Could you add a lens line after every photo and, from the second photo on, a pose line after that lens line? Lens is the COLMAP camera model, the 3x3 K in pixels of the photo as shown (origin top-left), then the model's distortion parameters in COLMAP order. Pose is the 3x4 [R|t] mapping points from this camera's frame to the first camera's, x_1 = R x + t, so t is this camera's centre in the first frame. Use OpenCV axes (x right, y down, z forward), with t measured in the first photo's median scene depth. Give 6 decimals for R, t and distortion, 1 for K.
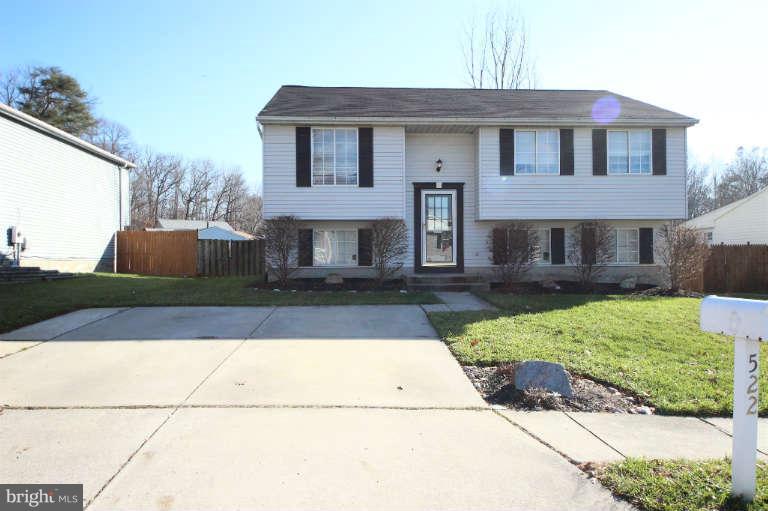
lens RADIAL K [[536.2, 0, 380.9], [0, 536.2, 255.5], [0, 0, 1]] dist [0.056483, -0.003815]
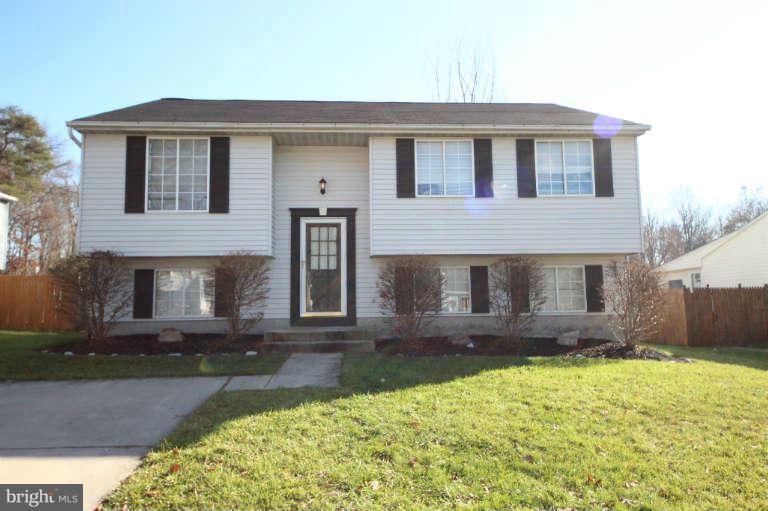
lens RADIAL K [[536.2, 0, 380.9], [0, 536.2, 255.5], [0, 0, 1]] dist [0.056483, -0.003815]
pose [[0.999839, -0.005827, -0.016999, 0.207201], [0.004415, 0.996623, -0.081992, -0.003482], [0.017420, 0.081904, 0.996488, 0.235788]]
